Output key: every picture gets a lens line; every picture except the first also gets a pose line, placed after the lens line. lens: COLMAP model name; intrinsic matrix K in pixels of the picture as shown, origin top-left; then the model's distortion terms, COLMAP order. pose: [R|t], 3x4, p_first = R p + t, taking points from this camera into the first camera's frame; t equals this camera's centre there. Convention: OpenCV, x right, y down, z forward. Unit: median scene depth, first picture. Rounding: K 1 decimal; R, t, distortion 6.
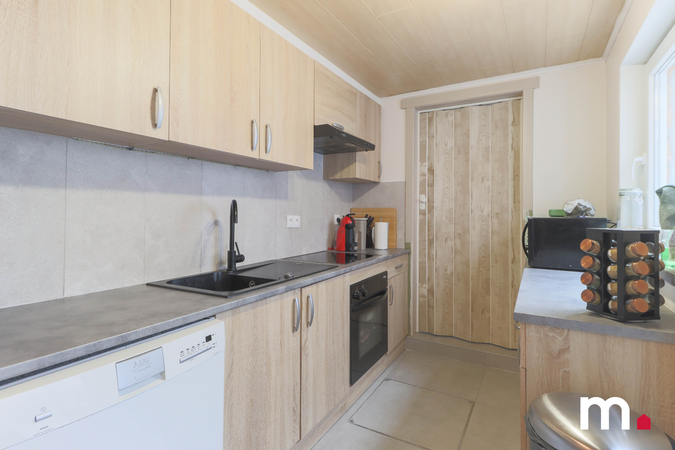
lens RADIAL K [[346.9, 0, 337.0], [0, 346.9, 212.8], [0, 0, 1]] dist [0.016451, -0.014631]
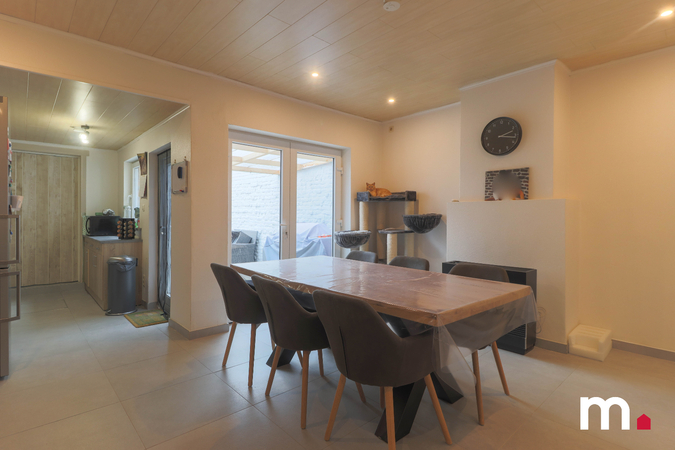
lens RADIAL K [[346.9, 0, 337.0], [0, 346.9, 212.8], [0, 0, 1]] dist [0.016451, -0.014631]
pose [[0.307995, 0.003103, 0.951383, -0.918172], [-0.003562, 0.999991, -0.002109, -0.007103], [-0.951381, -0.002739, 0.308003, -1.036062]]
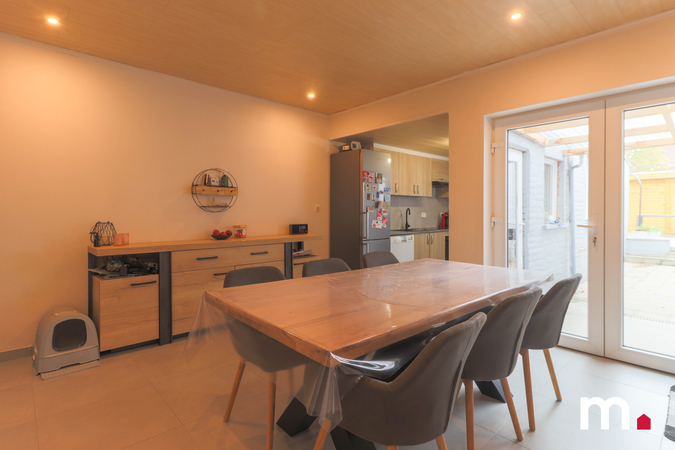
lens RADIAL K [[346.9, 0, 337.0], [0, 346.9, 212.8], [0, 0, 1]] dist [0.016451, -0.014631]
pose [[0.951886, -0.003402, -0.306434, 0.050949], [0.004598, 0.999984, 0.003181, -0.003740], [0.306419, -0.004437, 0.951887, -1.559054]]
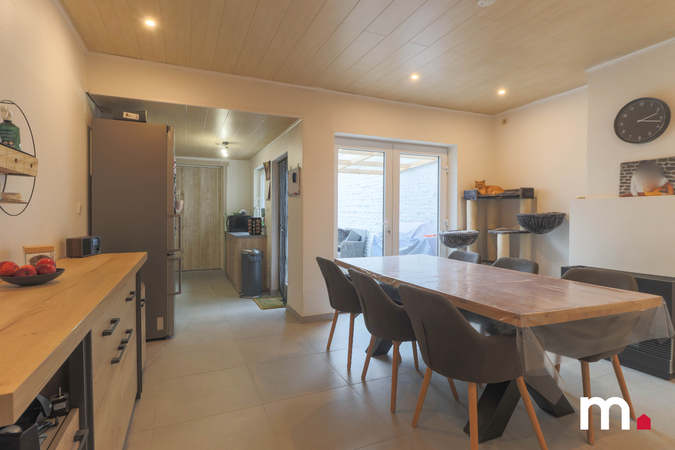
lens RADIAL K [[342.0, 0, 335.8], [0, 342.0, 209.8], [0, 0, 1]] dist [-0.000117, -0.000981]
pose [[0.591676, 0.006580, 0.806149, -0.936852], [0.000598, 0.999963, -0.008601, -0.007047], [-0.806176, 0.005572, 0.591650, -1.081023]]
